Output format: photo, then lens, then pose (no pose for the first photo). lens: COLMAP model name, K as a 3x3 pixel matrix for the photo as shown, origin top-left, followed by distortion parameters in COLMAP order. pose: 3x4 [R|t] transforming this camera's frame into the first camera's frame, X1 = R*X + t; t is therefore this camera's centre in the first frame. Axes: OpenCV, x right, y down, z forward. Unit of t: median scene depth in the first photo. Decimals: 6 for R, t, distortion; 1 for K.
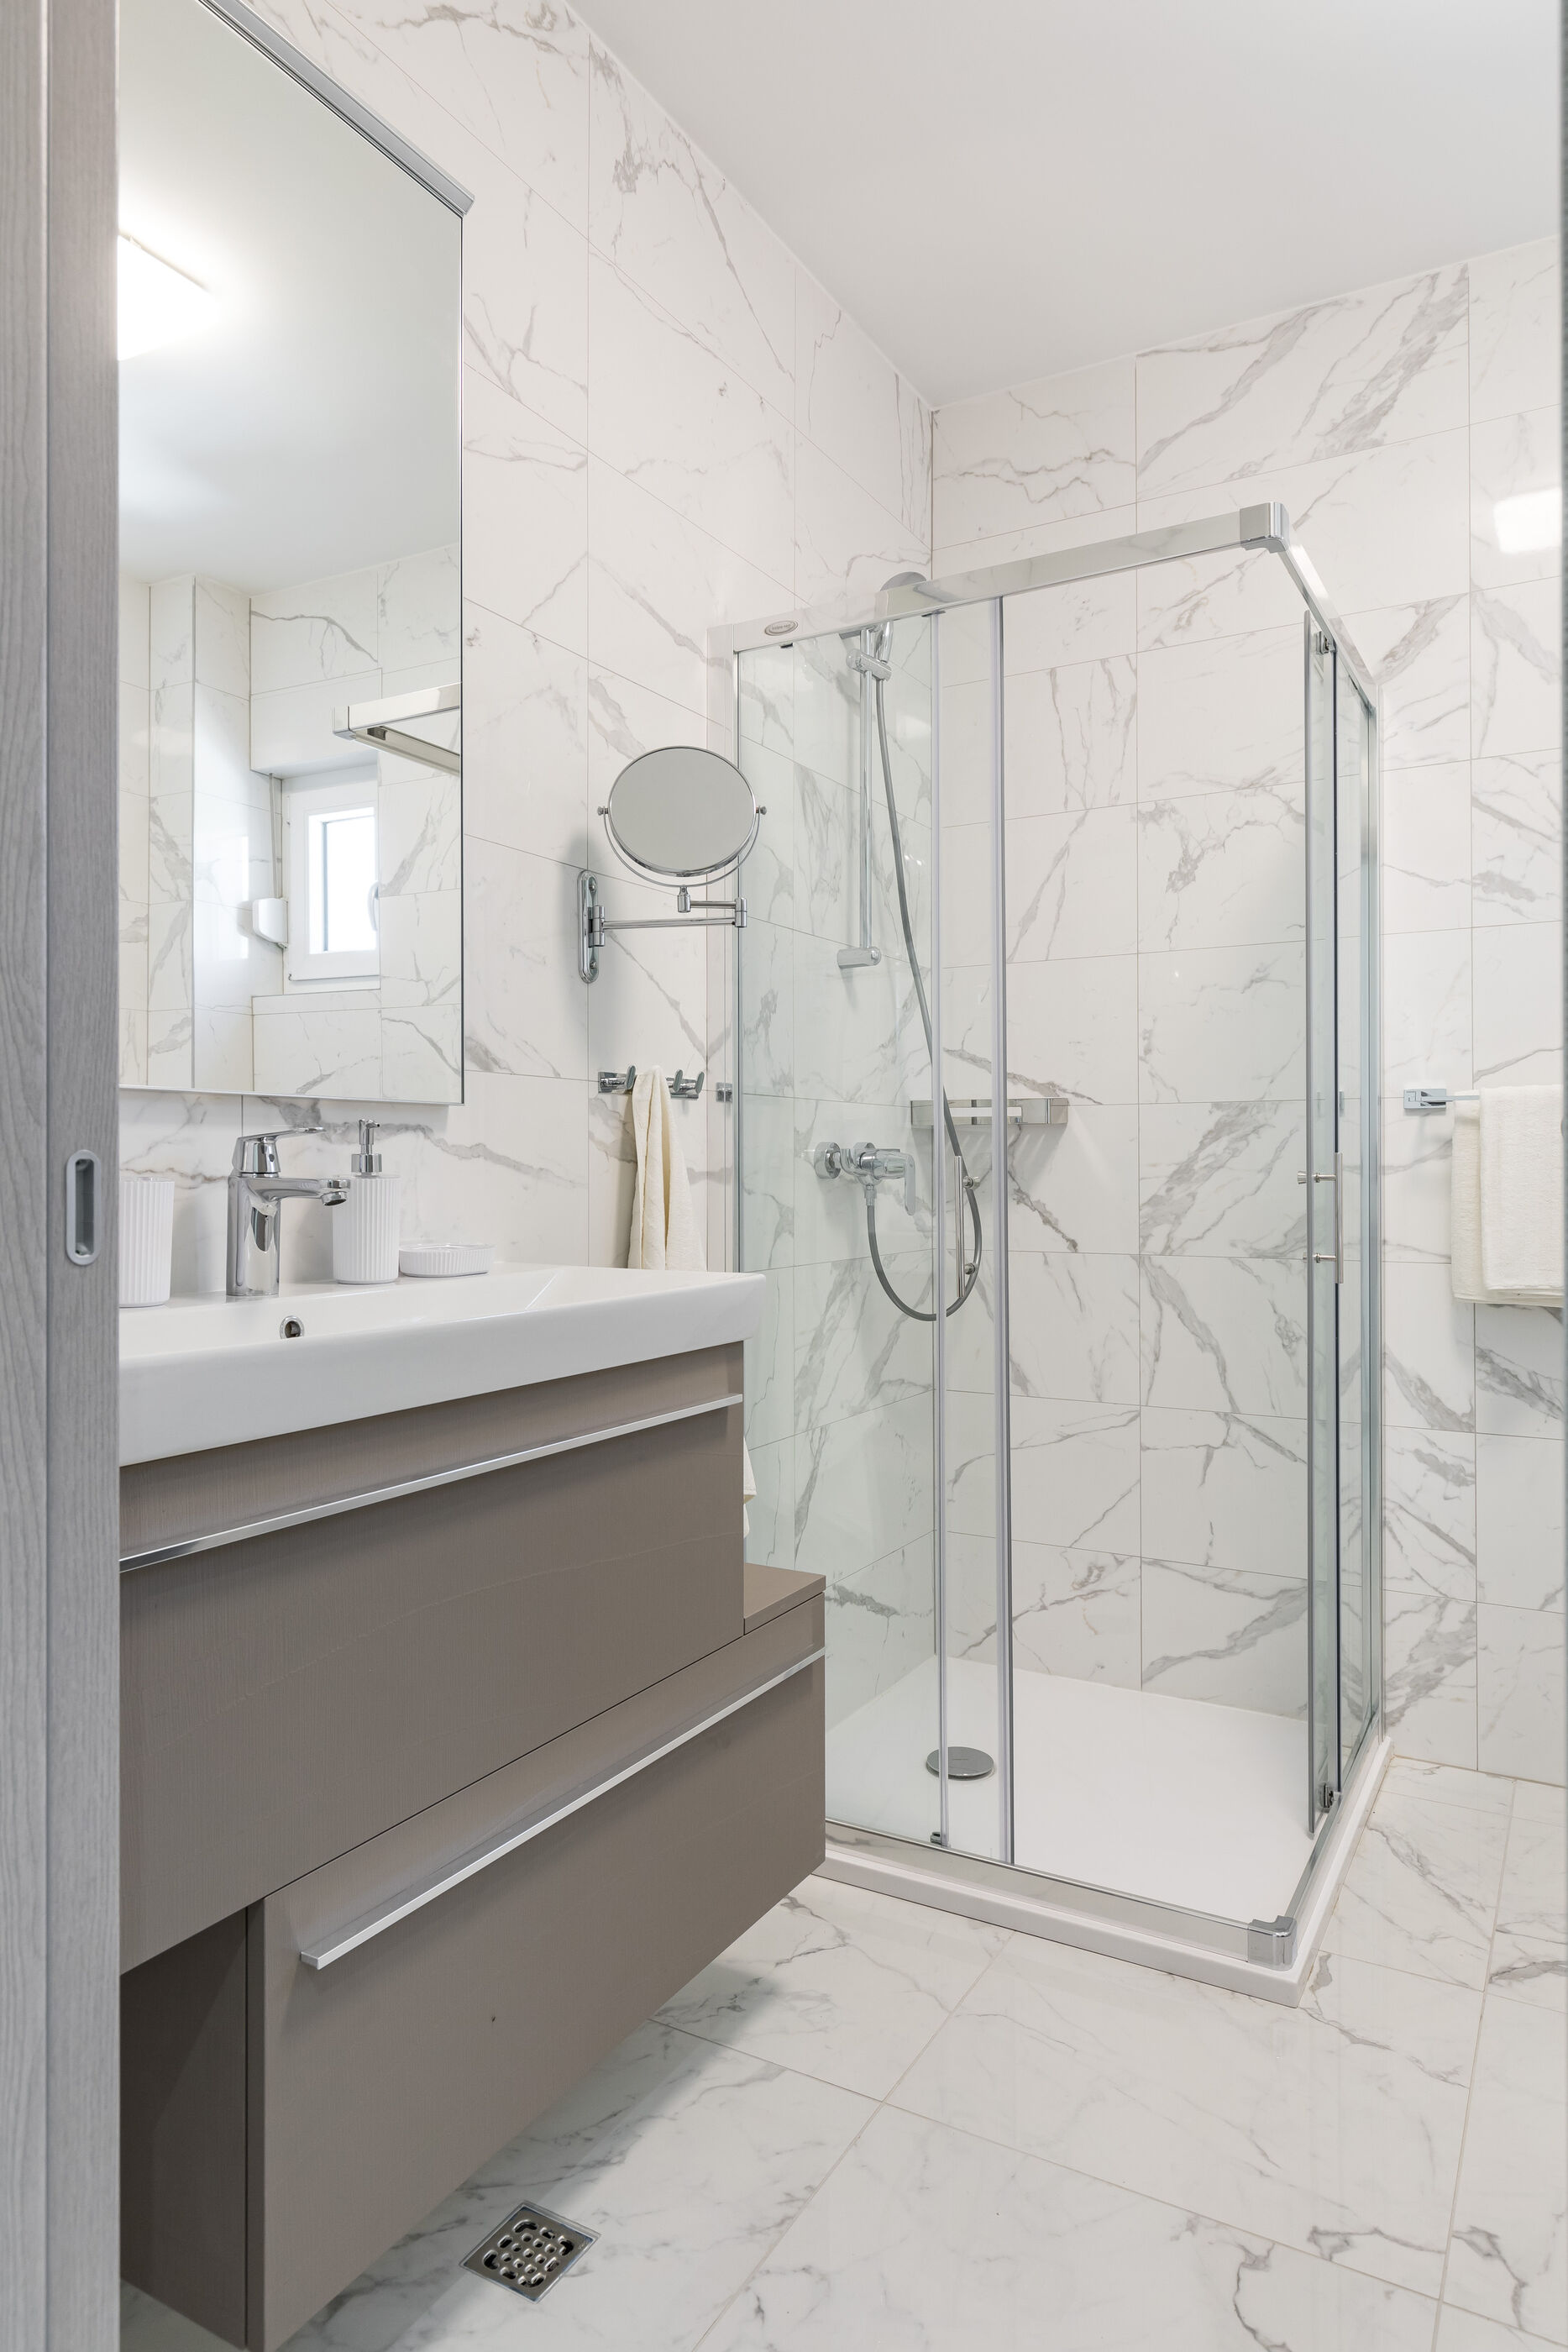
lens RADIAL K [[1437.5, 0, 781.3], [0, 1437.5, 1156.3], [0, 0, 1]] dist [-0.000610, -0.002463]
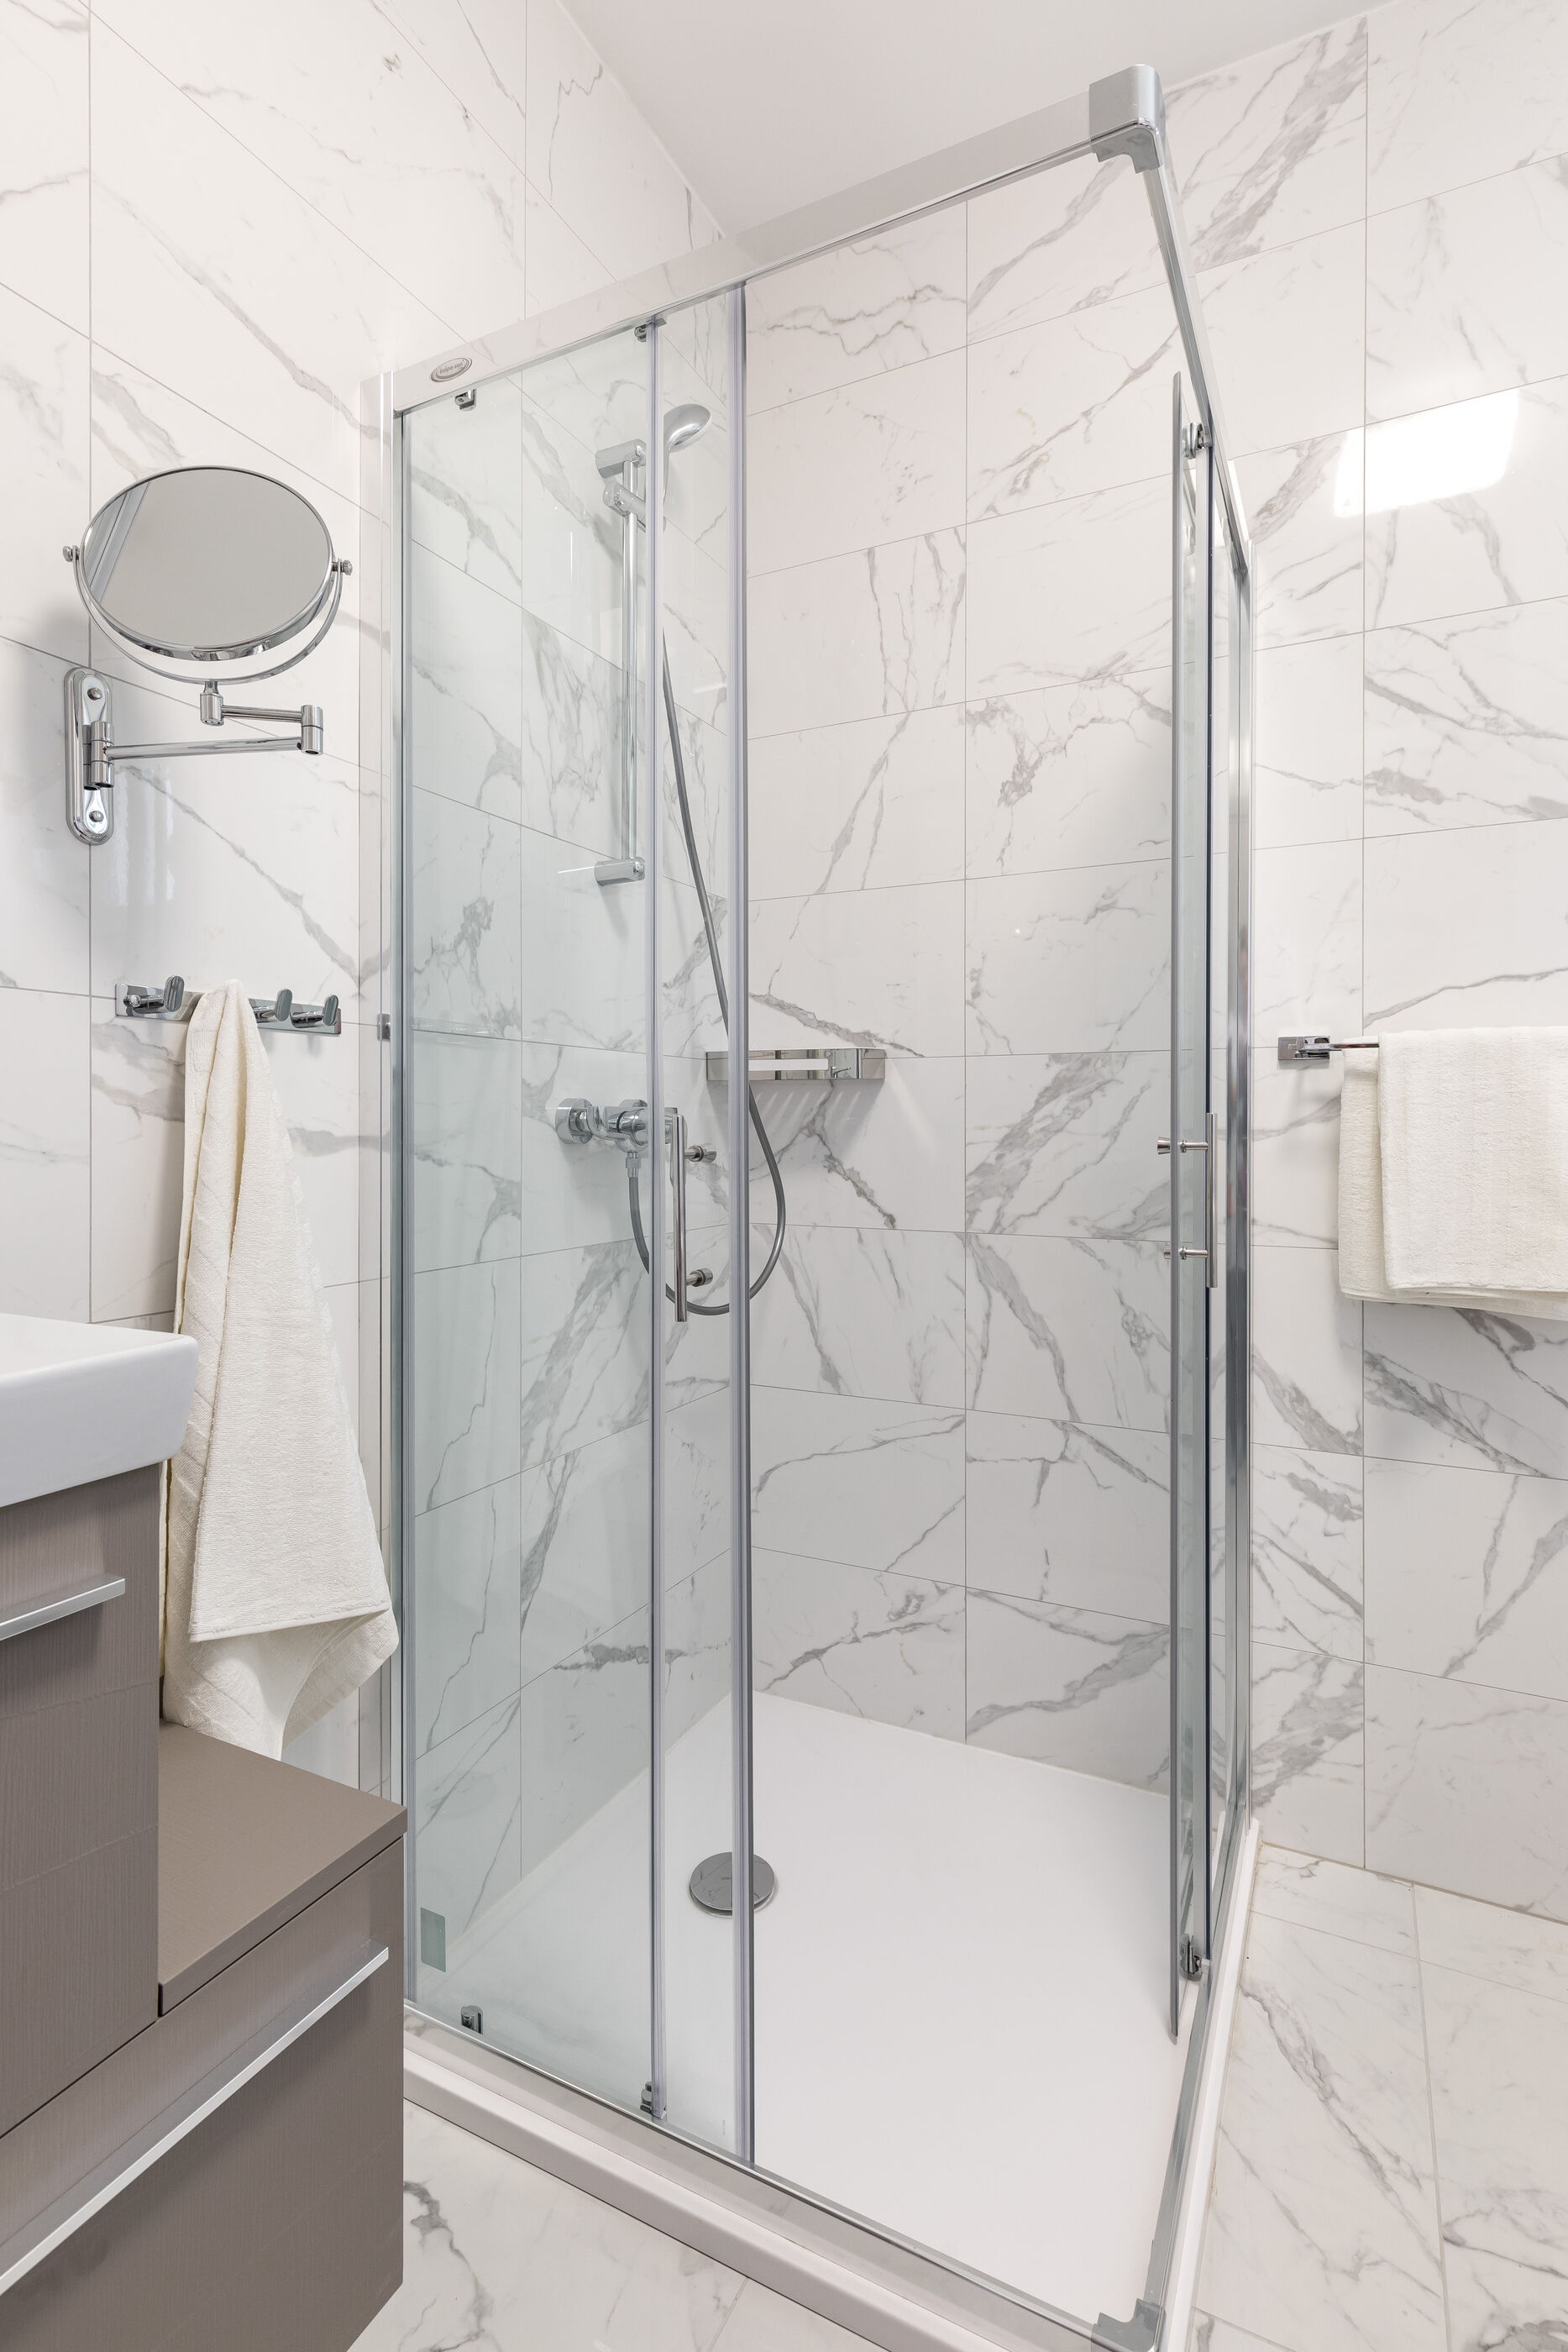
lens RADIAL K [[1121.6, 0, 798.4], [0, 1121.6, 1126.0], [0, 0, 1]] dist [0.010927, -0.003717]
pose [[0.998024, 0.002797, 0.062769, 0.145855], [-0.003256, 0.999969, 0.007217, 0.000781], [-0.062746, -0.007407, 0.998002, 0.460662]]
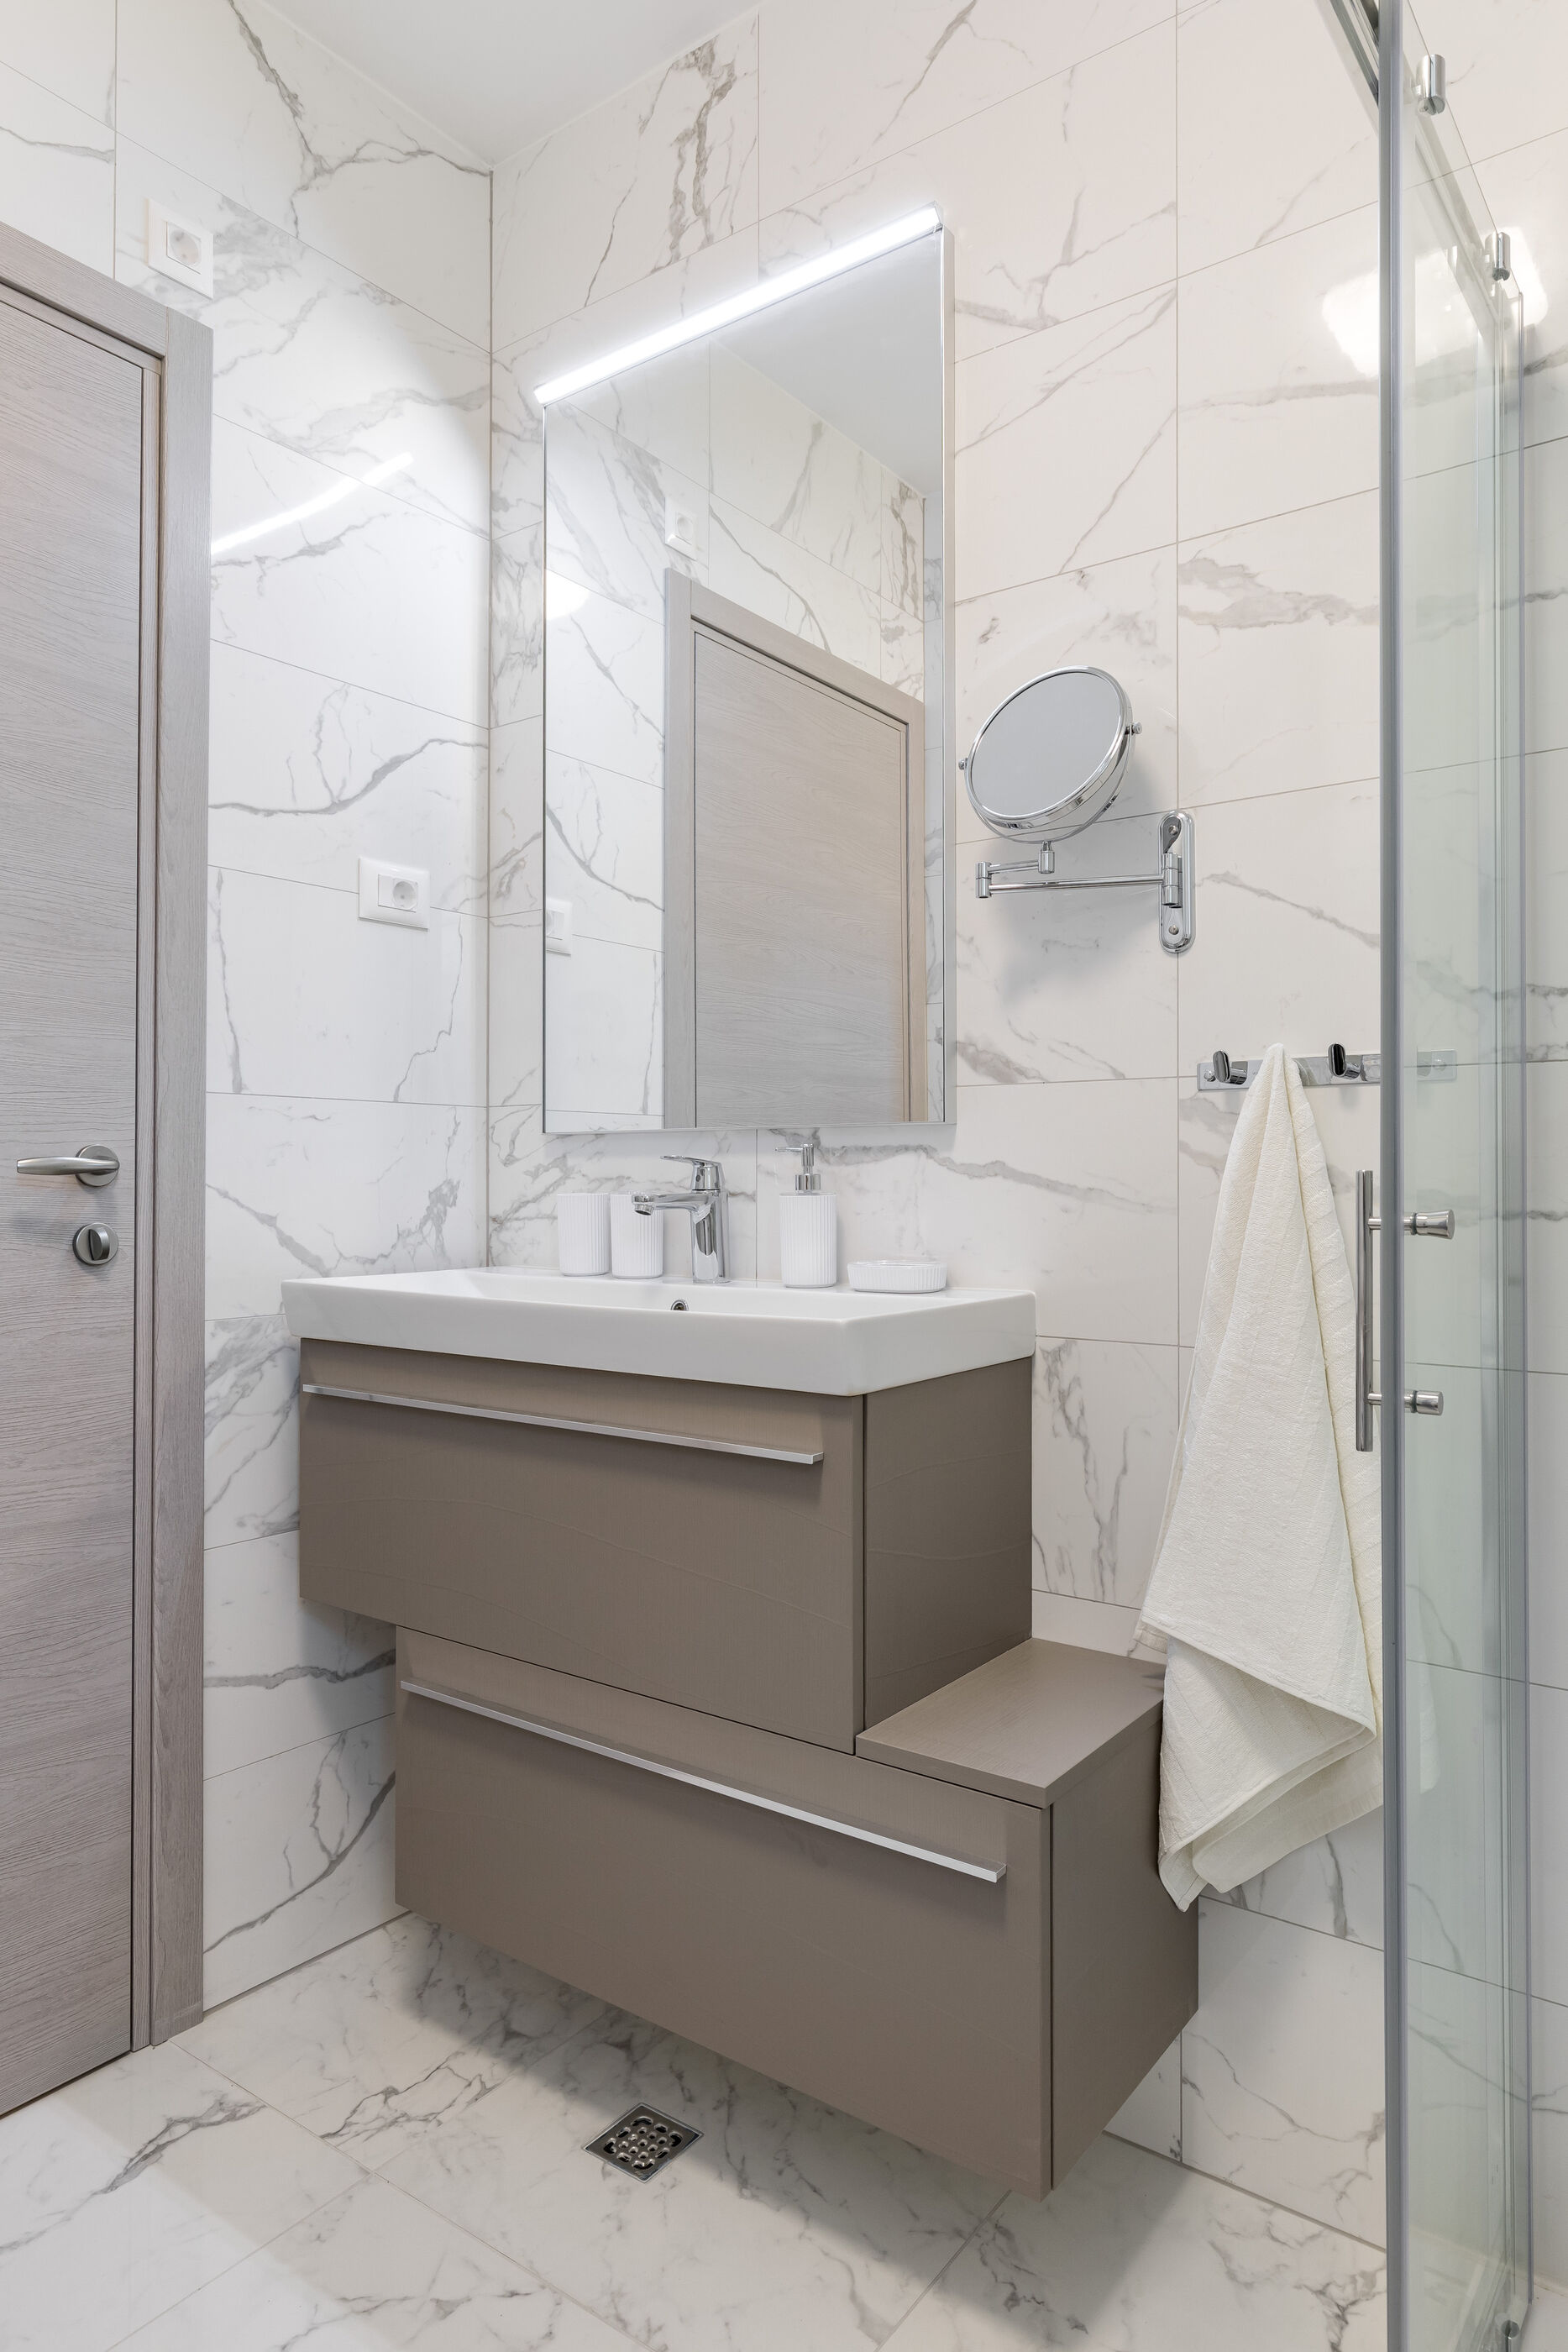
lens RADIAL K [[1394.6, 0, 786.0], [0, 1394.6, 1152.2], [0, 0, 1]] dist [-0.003916, 0.002319]
pose [[-0.103496, -0.014411, -0.994526, 0.623716], [0.010048, 0.999829, -0.015534, -0.001872], [0.994579, -0.011601, -0.103333, 0.836644]]
